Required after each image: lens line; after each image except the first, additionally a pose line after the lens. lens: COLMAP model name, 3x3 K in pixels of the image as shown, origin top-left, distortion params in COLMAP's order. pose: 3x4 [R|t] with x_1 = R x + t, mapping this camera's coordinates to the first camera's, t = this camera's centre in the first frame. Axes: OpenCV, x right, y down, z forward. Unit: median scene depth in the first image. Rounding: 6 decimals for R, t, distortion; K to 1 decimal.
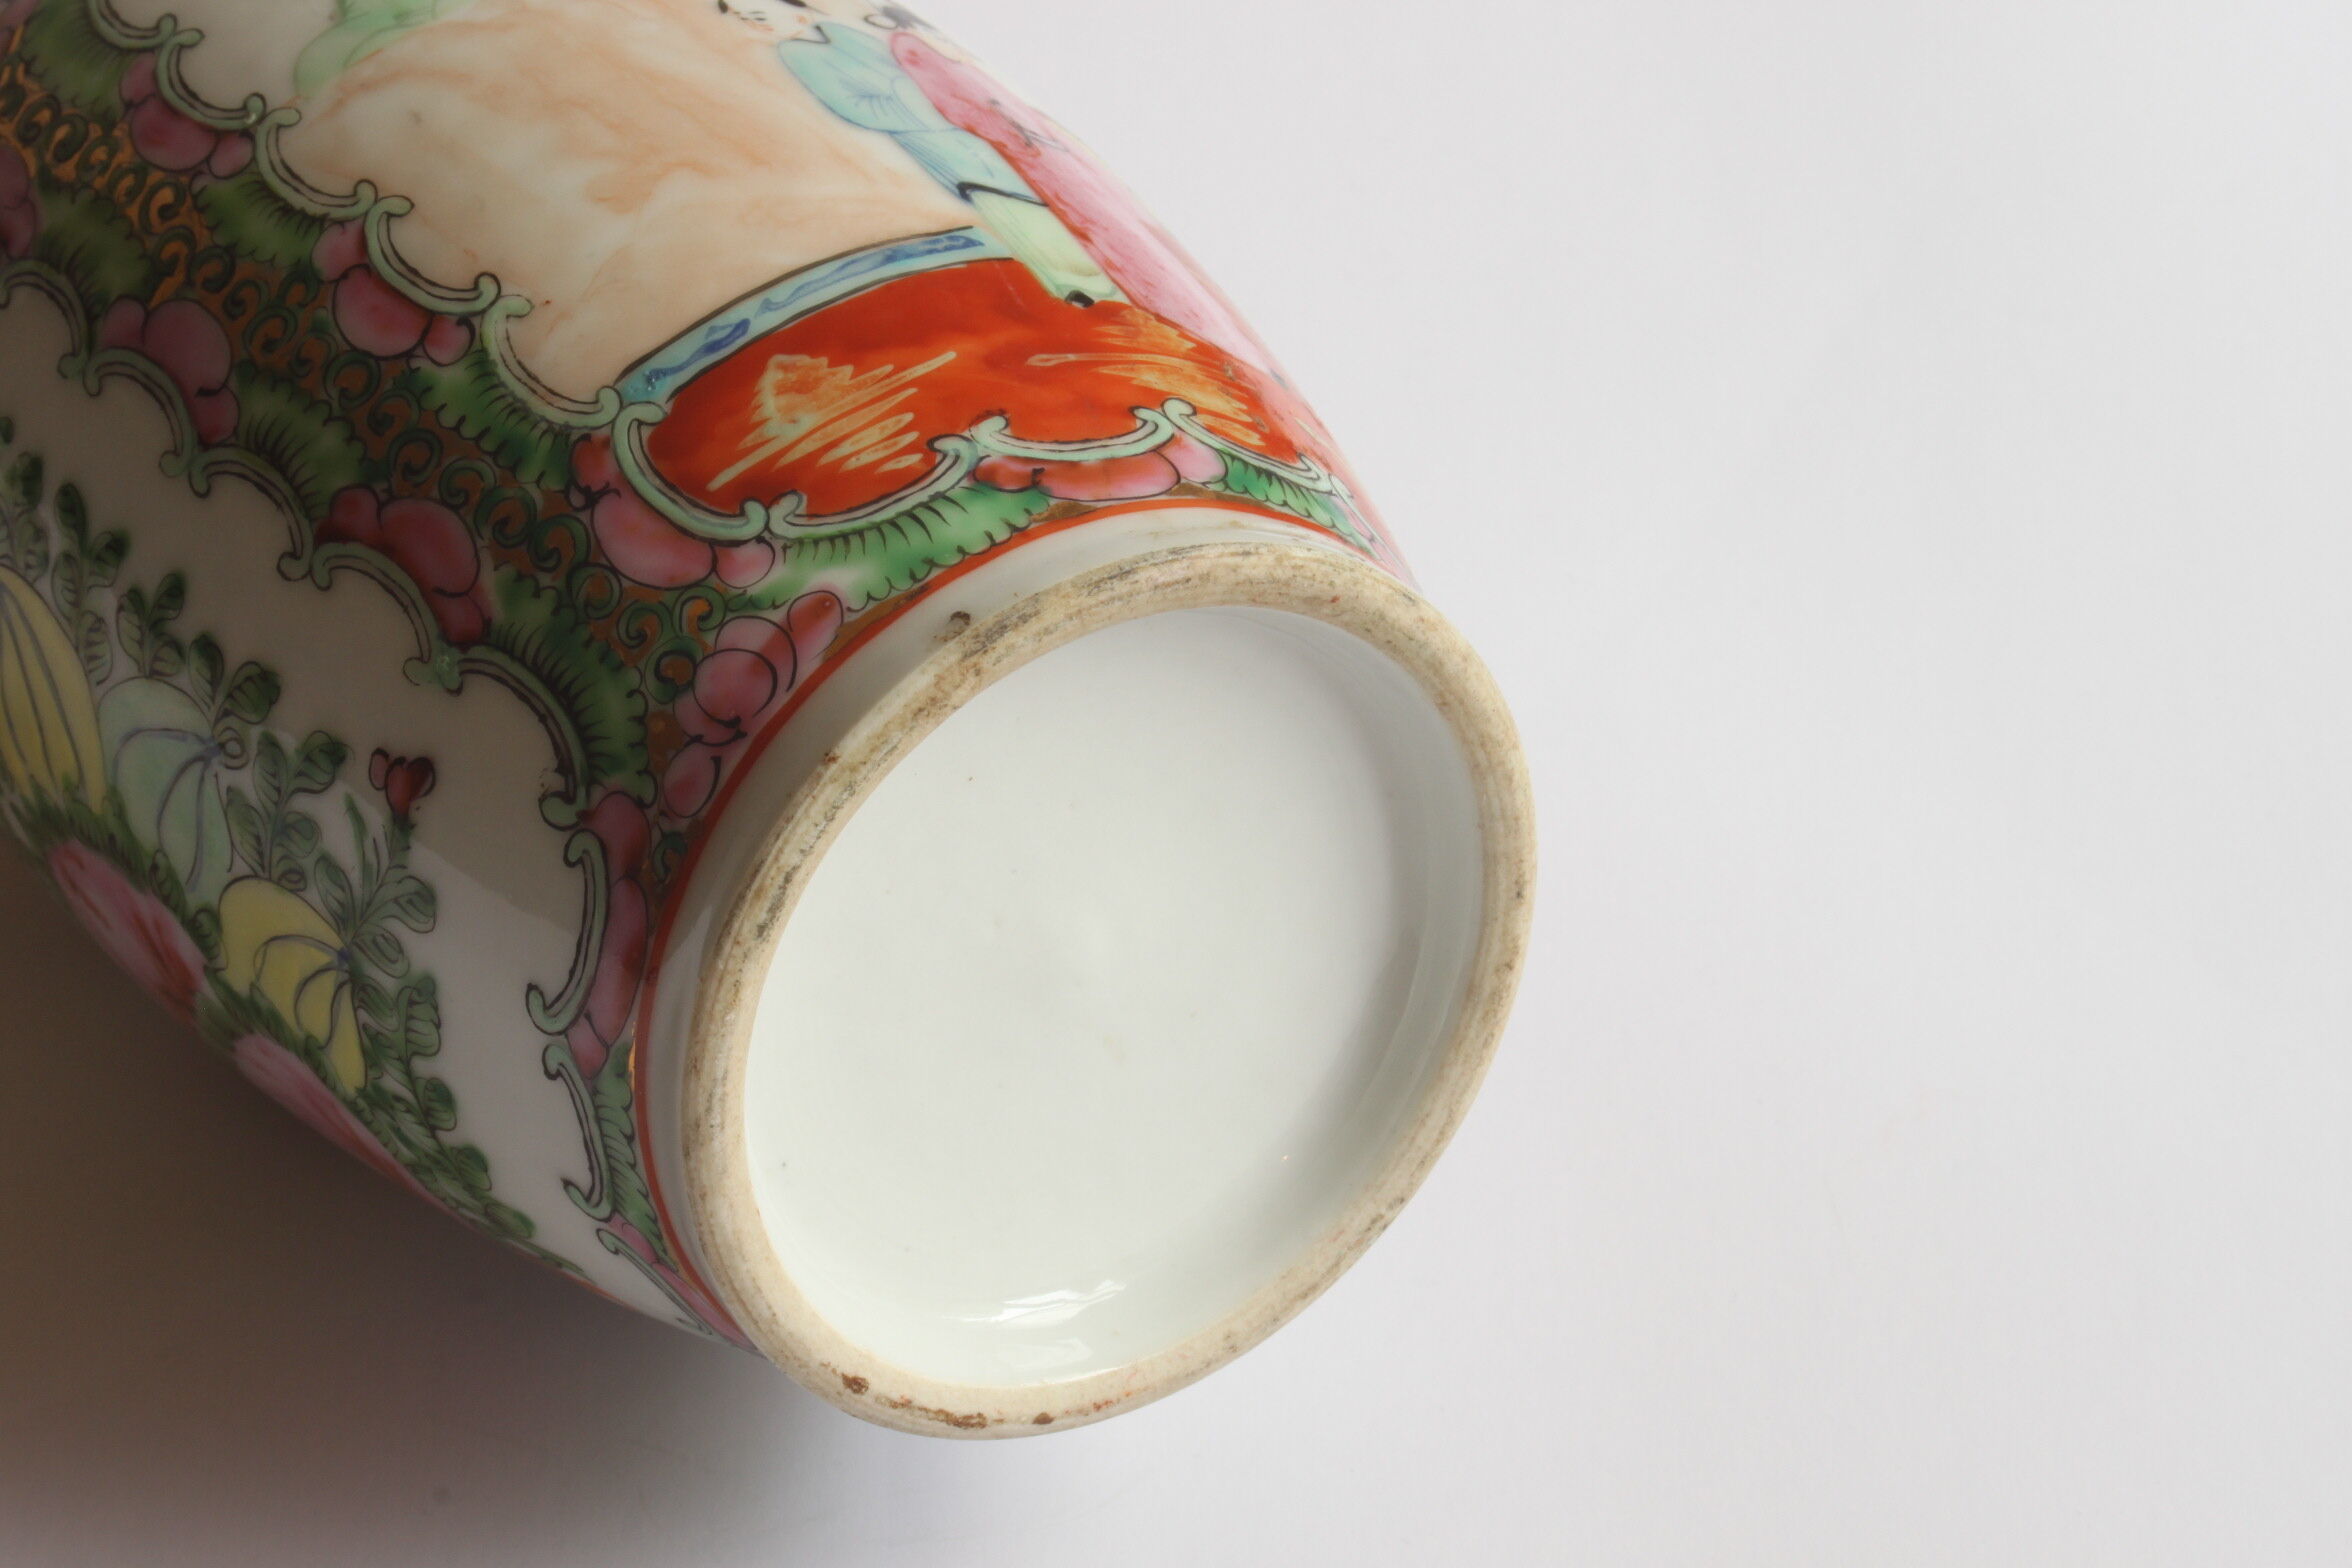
lens RADIAL K [[7939.0, 0, 1177.7], [0, 7939.0, 791.7], [0, 0, 1]] dist [0.273807, 0.000000]
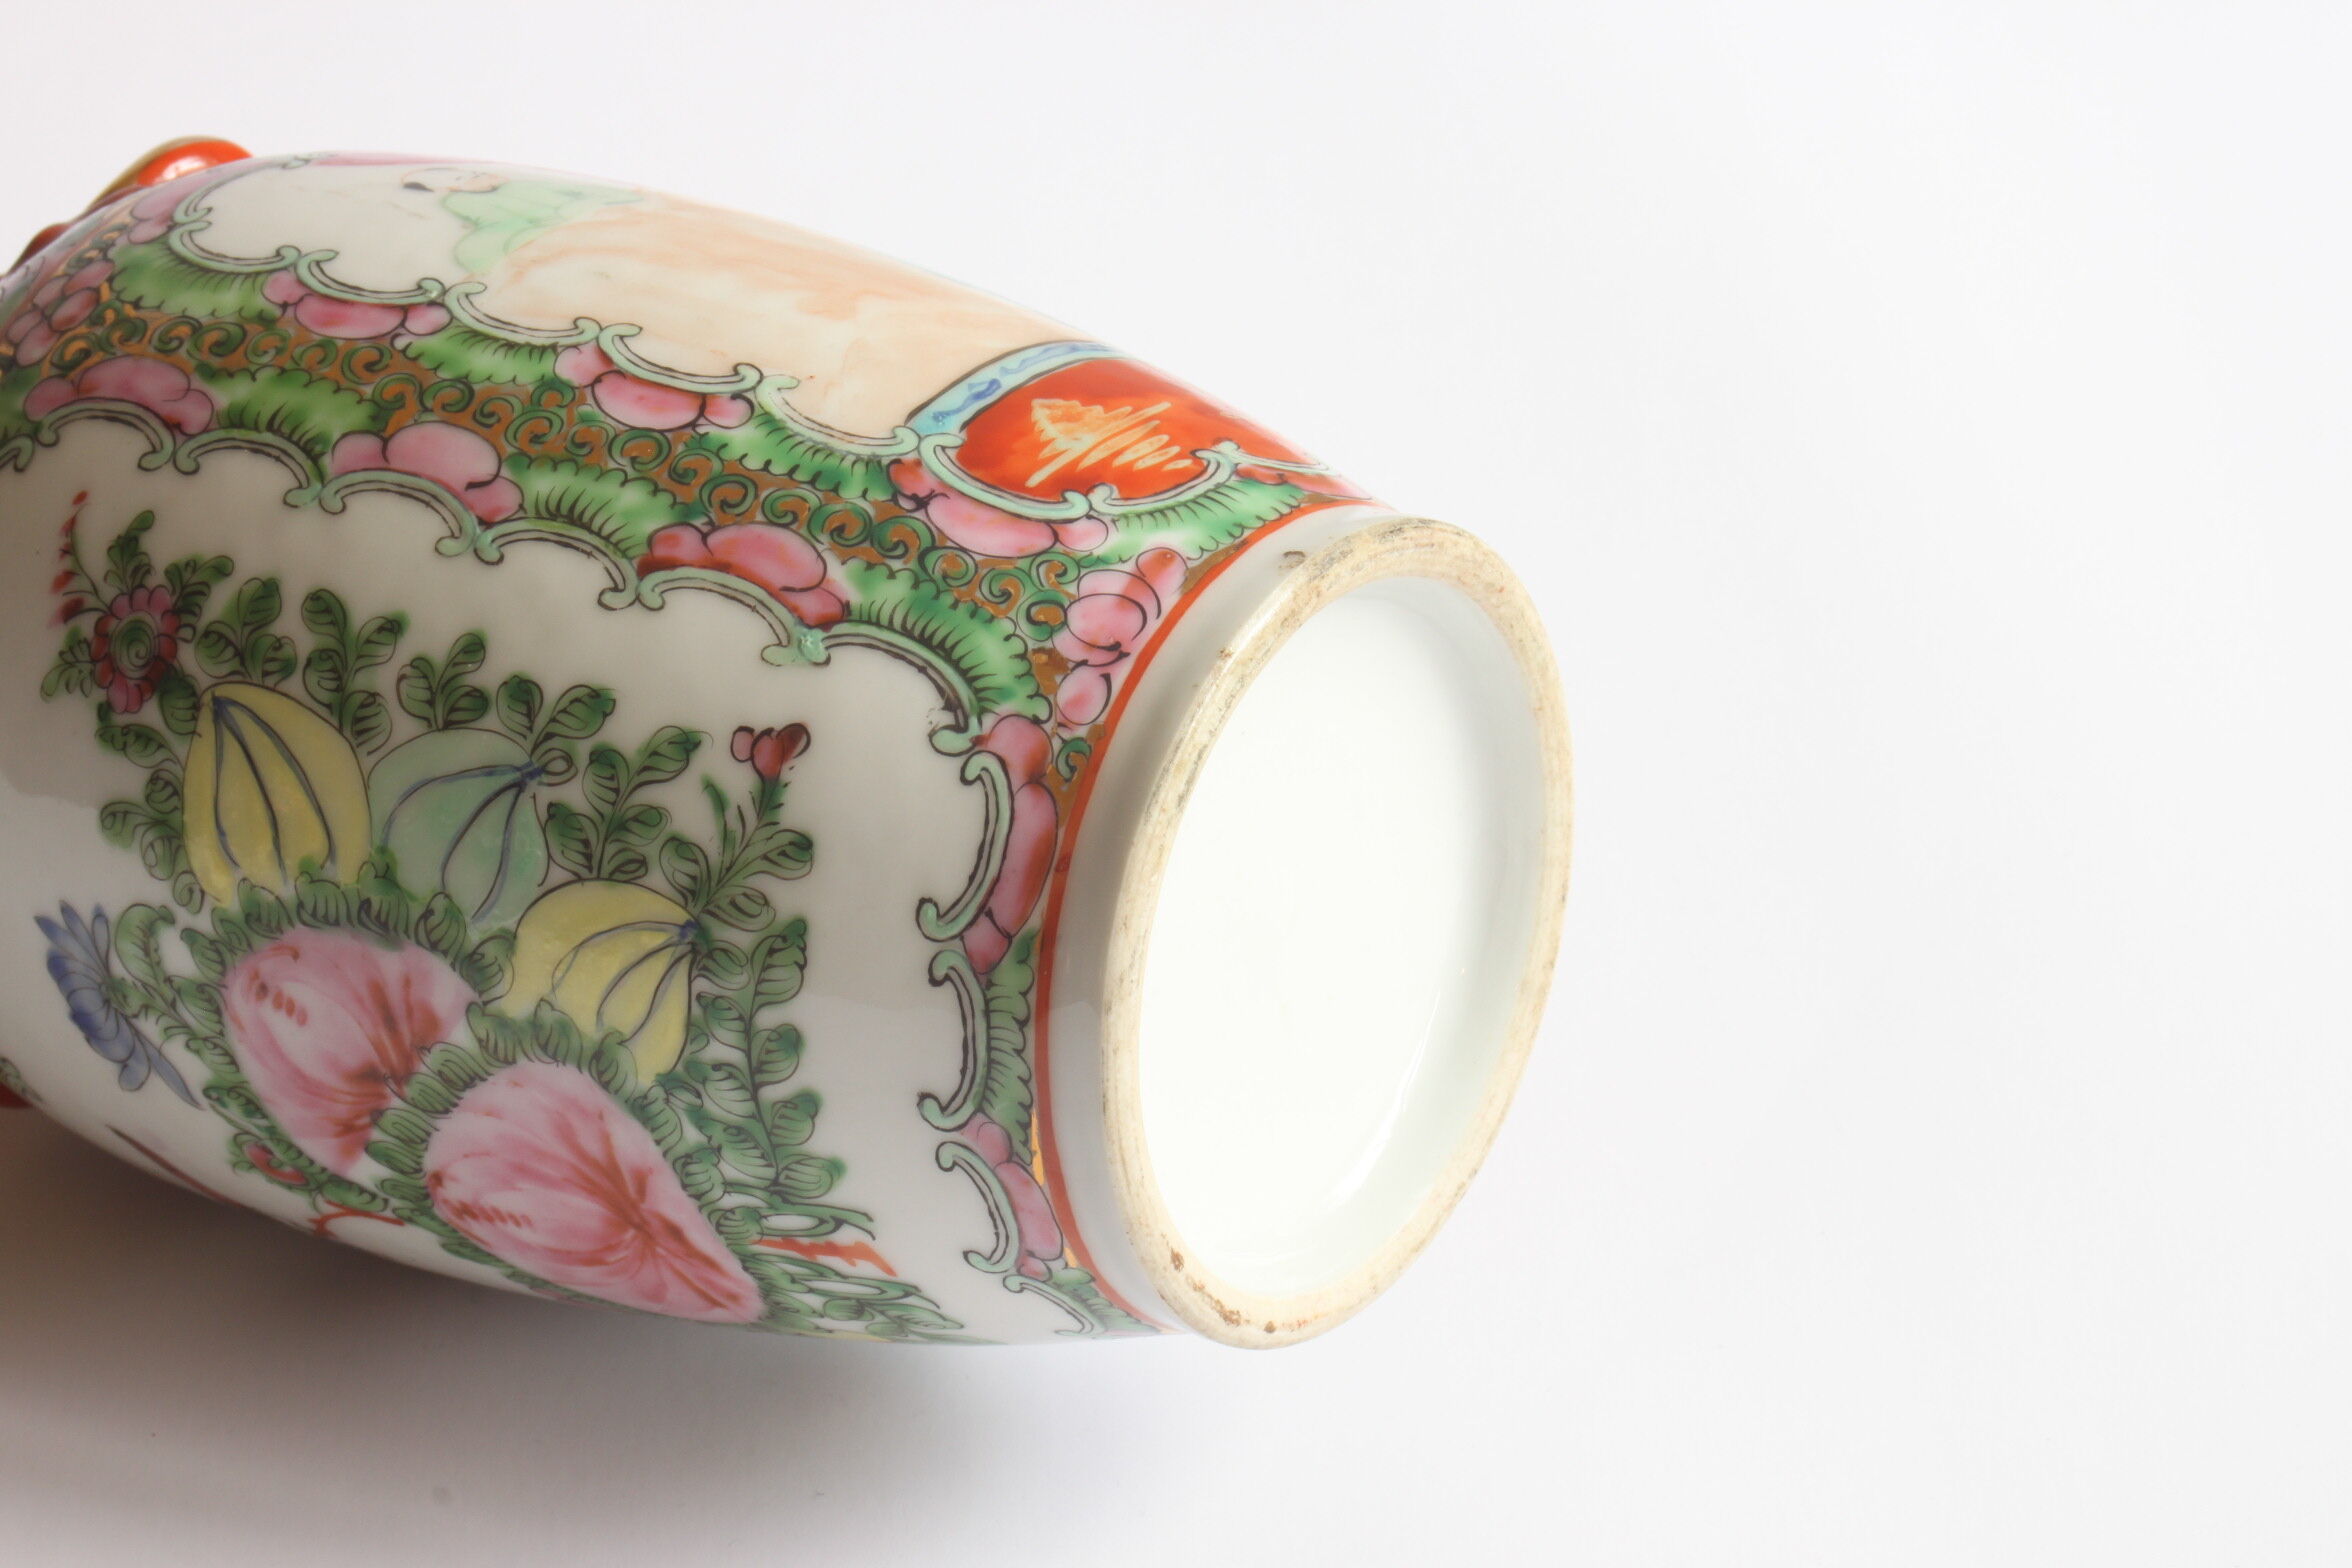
lens RADIAL K [[7939.0, 0, 1177.6], [0, 7939.0, 789.2], [0, 0, 1]] dist [0.273807, 0.000000]
pose [[0.909851, 0.000865, 0.414934, -0.514906], [0.114738, 0.960482, -0.253594, 0.298976], [-0.398755, 0.278342, 0.873796, -0.023702]]
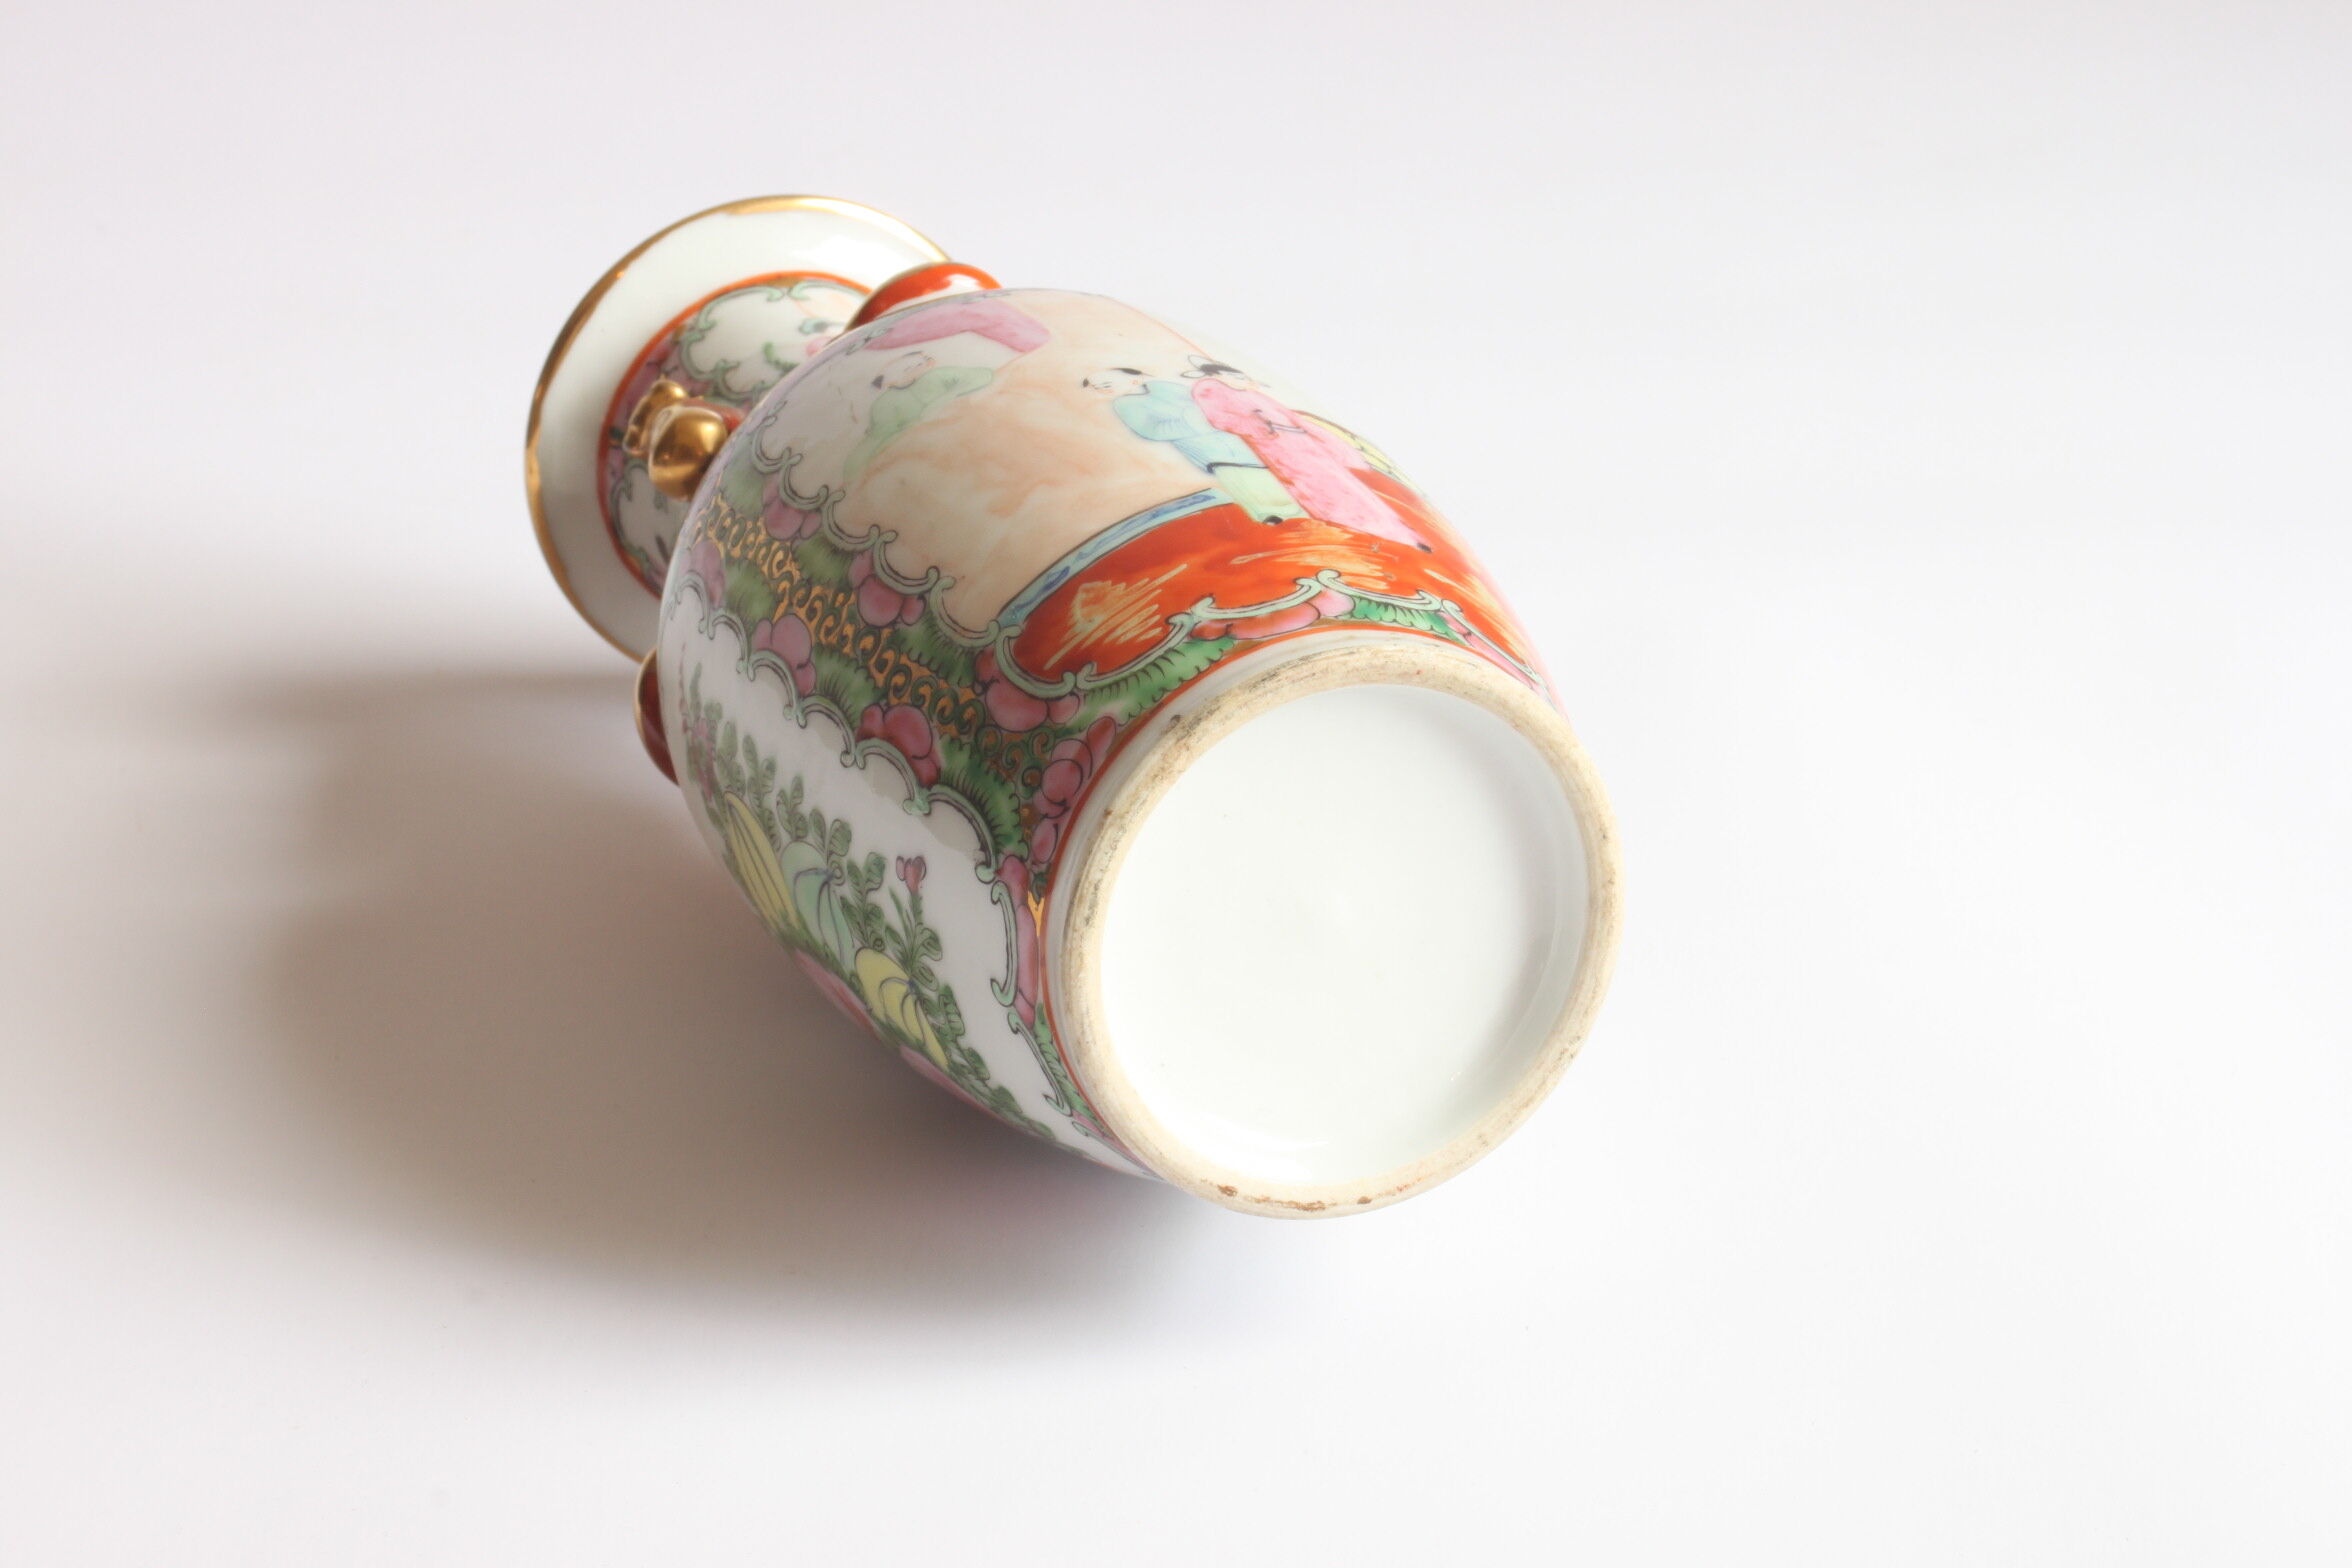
lens RADIAL K [[7647.8, 0, 1177.1], [0, 7647.8, 780.7], [0, 0, 1]] dist [0.070762, 0.000000]
pose [[0.951059, -0.162289, -0.262963, 0.378380], [0.148103, 0.986271, -0.073037, 0.104391], [0.271206, 0.030517, 0.962038, -0.528690]]
